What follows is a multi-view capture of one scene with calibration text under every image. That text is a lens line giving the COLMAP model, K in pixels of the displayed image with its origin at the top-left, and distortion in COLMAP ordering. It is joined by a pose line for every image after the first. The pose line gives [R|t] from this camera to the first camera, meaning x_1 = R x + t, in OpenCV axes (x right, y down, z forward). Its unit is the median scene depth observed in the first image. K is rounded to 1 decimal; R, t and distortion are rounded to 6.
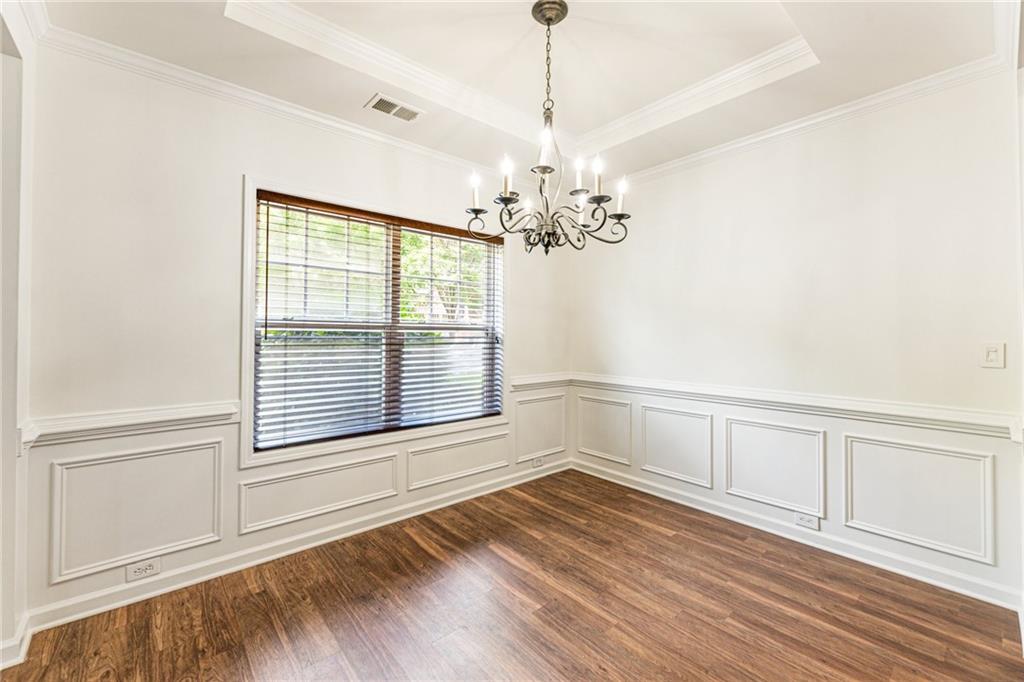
lens RADIAL K [[414.2, 0, 514.3], [0, 414.2, 330.4], [0, 0, 1]] dist [-0.001293, 0.000484]
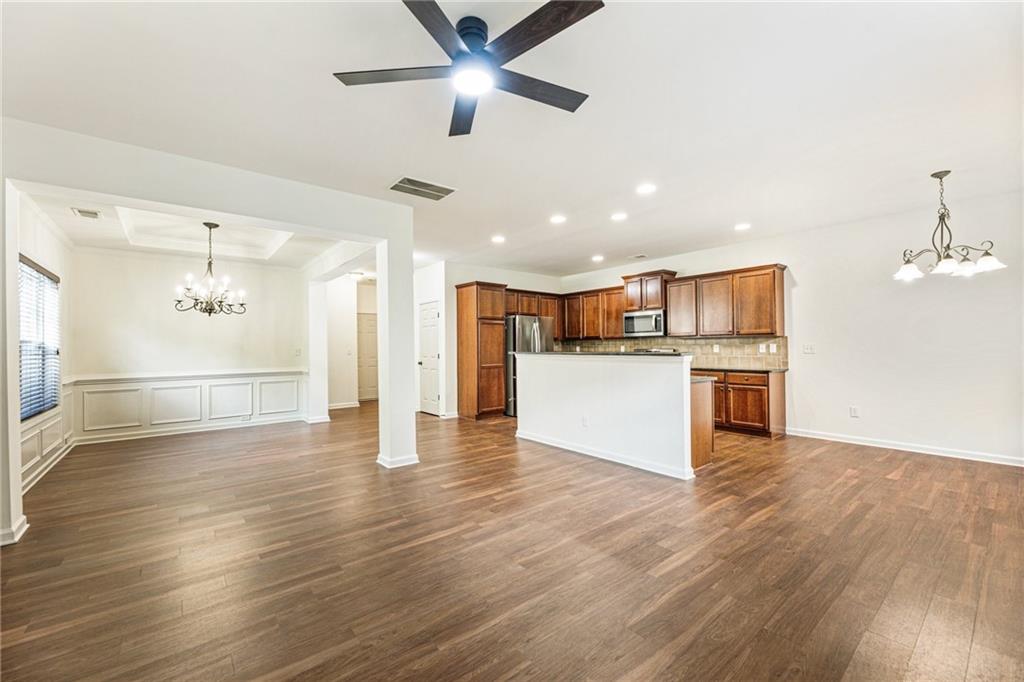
lens RADIAL K [[414.2, 0, 514.4], [0, 414.2, 344.3], [0, 0, 1]] dist [-0.001293, 0.000484]
pose [[0.009786, 0.007674, 0.999923, -1.654806], [-0.004573, 0.999960, -0.007630, 0.004332], [-0.999942, -0.004498, 0.009821, -0.636542]]
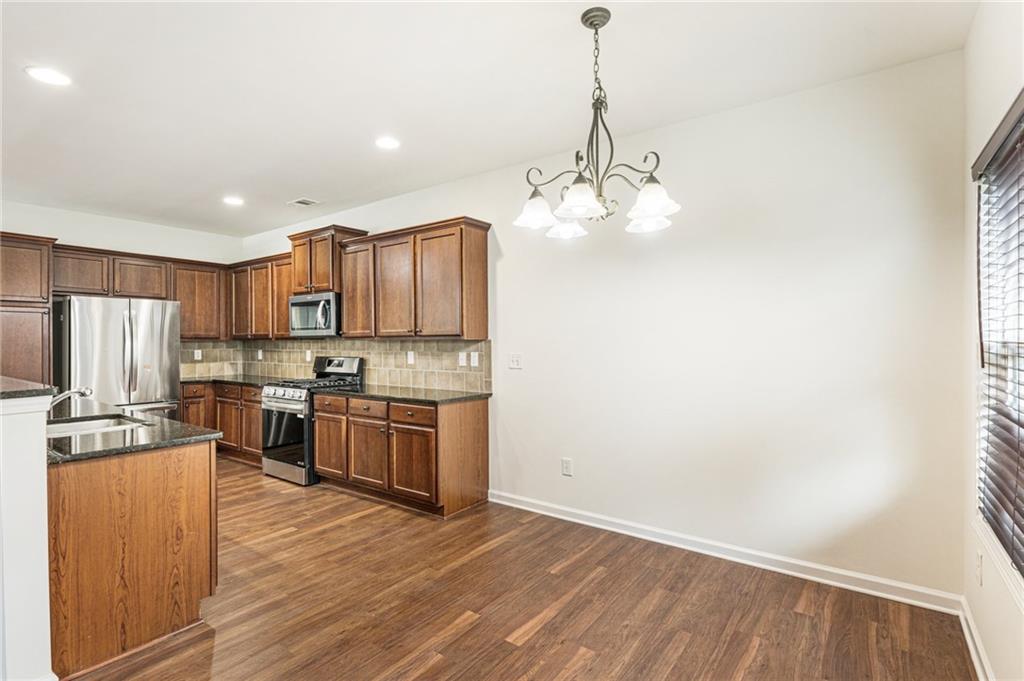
lens RADIAL K [[490.7, 0, 508.8], [0, 490.7, 341.6], [0, 0, 1]] dist [0.001315, -0.001695]
pose [[-0.236688, 0.000949, 0.971585, -1.055365], [-0.008772, 0.999957, -0.003114, -0.046176], [-0.971546, -0.009260, -0.236670, -1.639838]]
